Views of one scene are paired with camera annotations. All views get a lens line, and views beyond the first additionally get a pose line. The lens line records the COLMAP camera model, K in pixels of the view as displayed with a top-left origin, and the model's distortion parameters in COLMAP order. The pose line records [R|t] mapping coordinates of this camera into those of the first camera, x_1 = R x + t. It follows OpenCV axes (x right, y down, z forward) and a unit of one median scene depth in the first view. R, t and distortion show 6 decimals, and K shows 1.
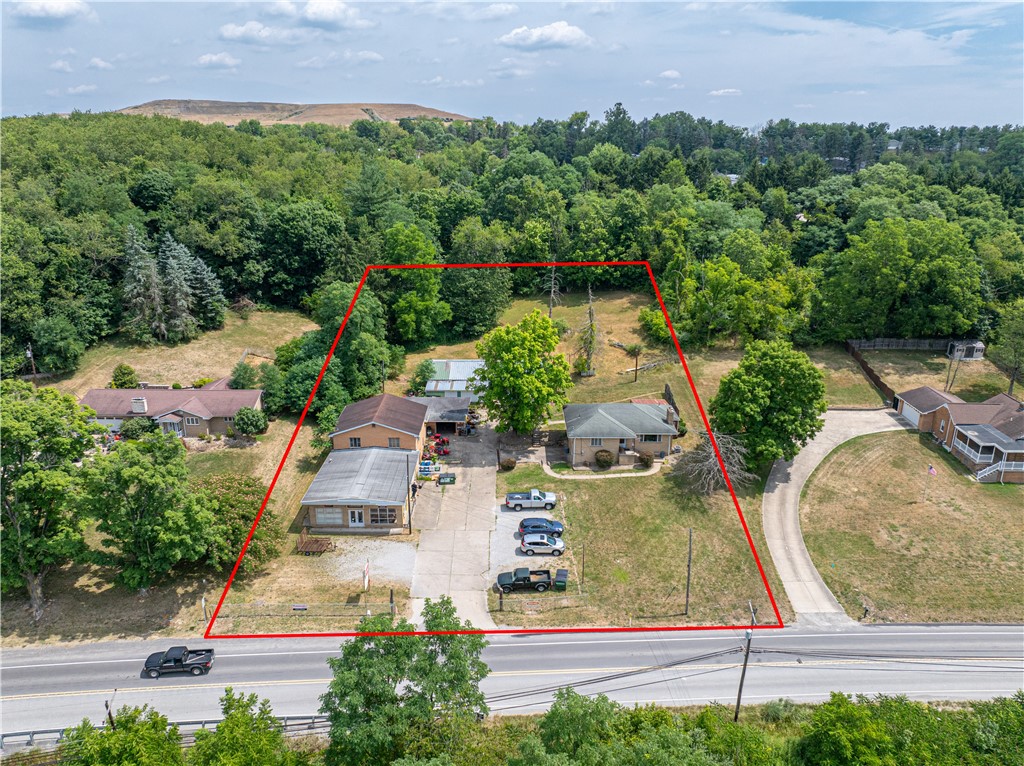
lens RADIAL K [[709.1, 0, 507.4], [0, 709.1, 387.2], [0, 0, 1]] dist [-0.033390, -0.006955]
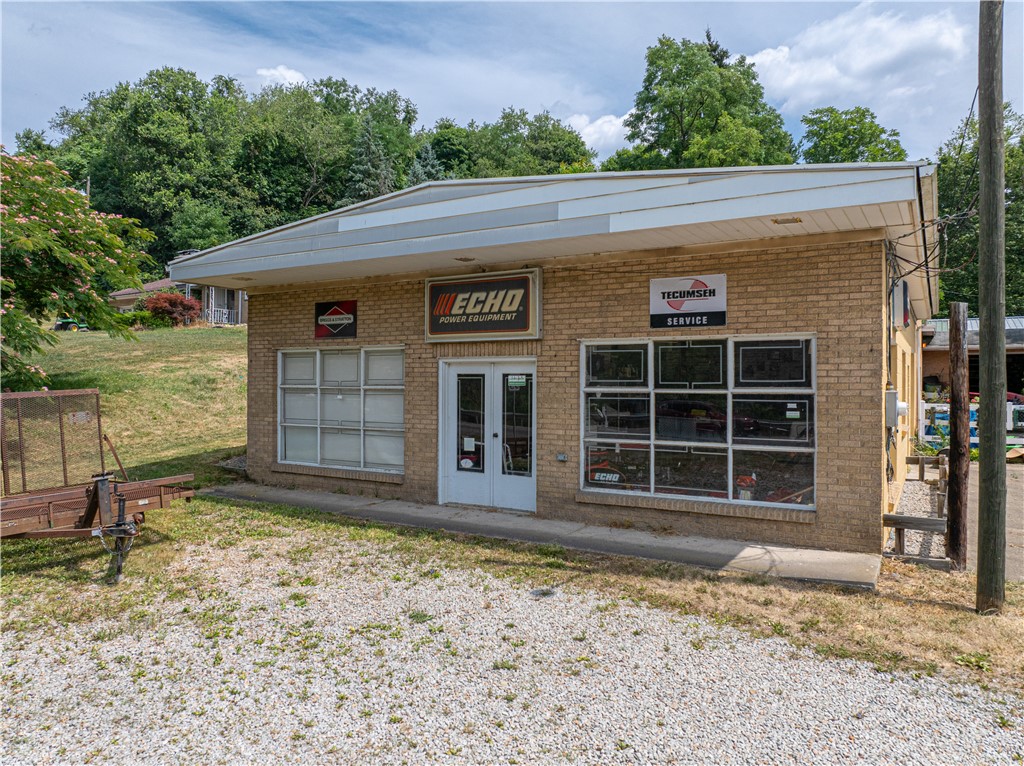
lens RADIAL K [[716.9, 0, 511.3], [0, 716.9, 380.0], [0, 0, 1]] dist [-0.041476, 0.010454]
pose [[0.856201, 0.002653, -0.516636, -0.127380], [-0.168735, 0.946586, -0.274777, 0.190432], [0.488312, 0.322439, 0.810916, 0.802795]]
